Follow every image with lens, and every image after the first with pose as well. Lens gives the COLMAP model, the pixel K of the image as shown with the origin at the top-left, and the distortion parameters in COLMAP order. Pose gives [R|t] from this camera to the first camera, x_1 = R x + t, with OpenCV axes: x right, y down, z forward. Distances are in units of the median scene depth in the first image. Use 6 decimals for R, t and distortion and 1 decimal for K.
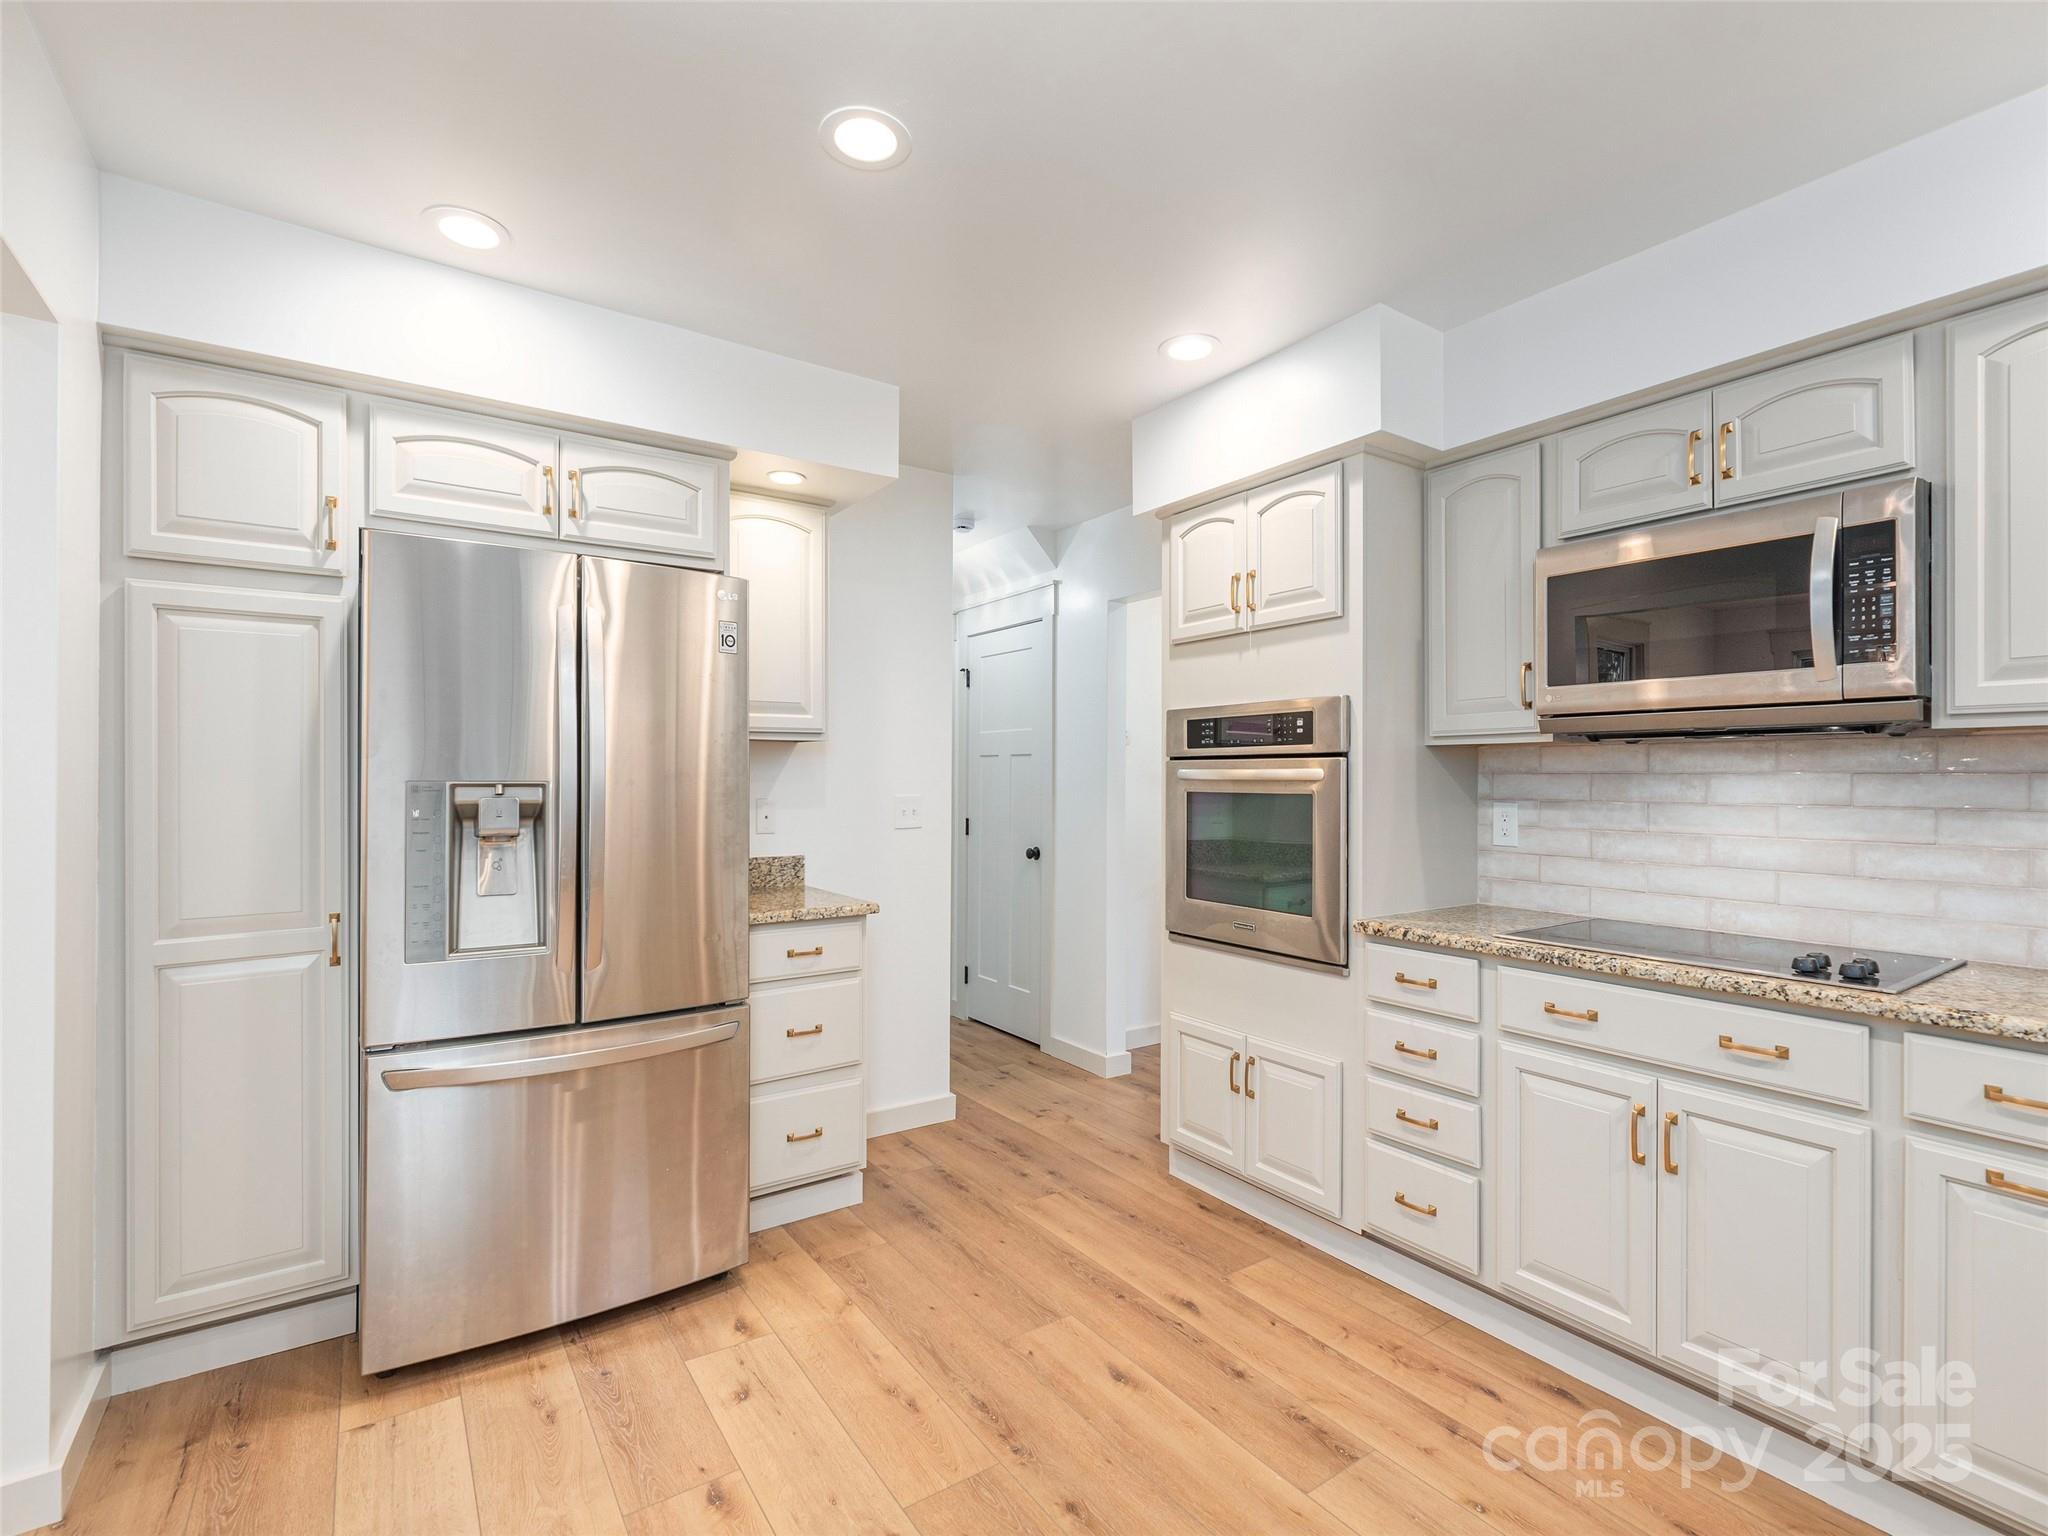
lens RADIAL K [[942.5, 0, 1023.7], [0, 942.5, 774.8], [0, 0, 1]] dist [-0.002503, -0.000497]
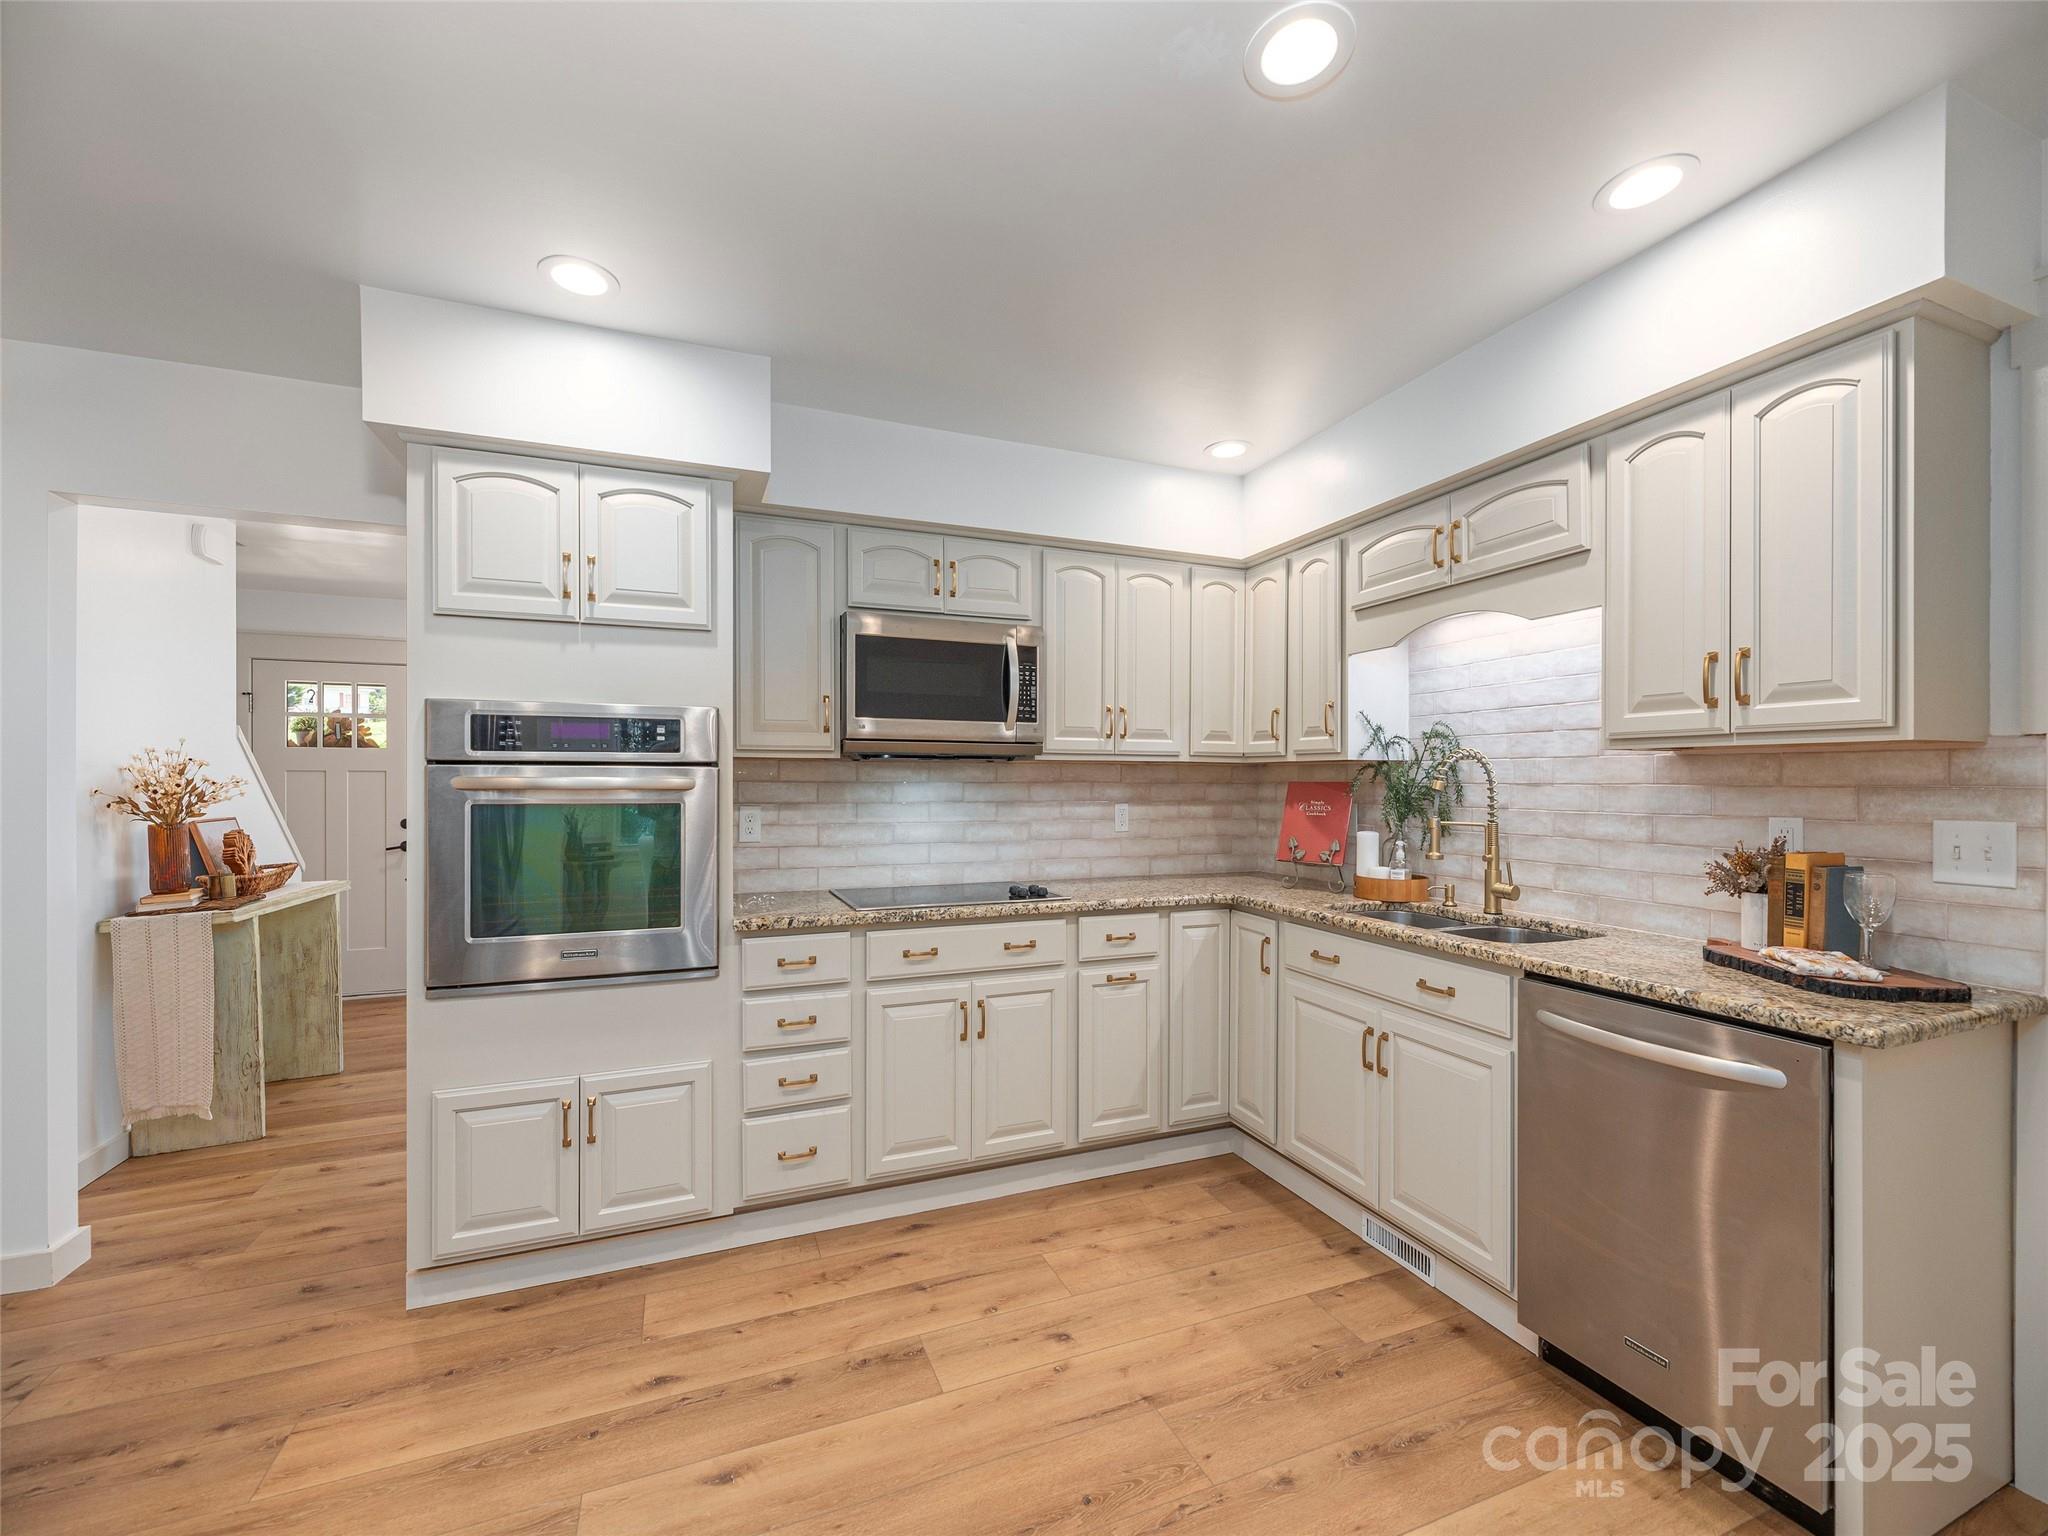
lens RADIAL K [[835.7, 0, 1015.6], [0, 835.7, 783.2], [0, 0, 1]] dist [-0.000656, -0.000231]
pose [[0.224571, -0.004093, 0.974449, -0.518835], [-0.004309, 0.999977, 0.005194, -0.007443], [-0.974448, -0.005365, 0.224549, 0.501286]]
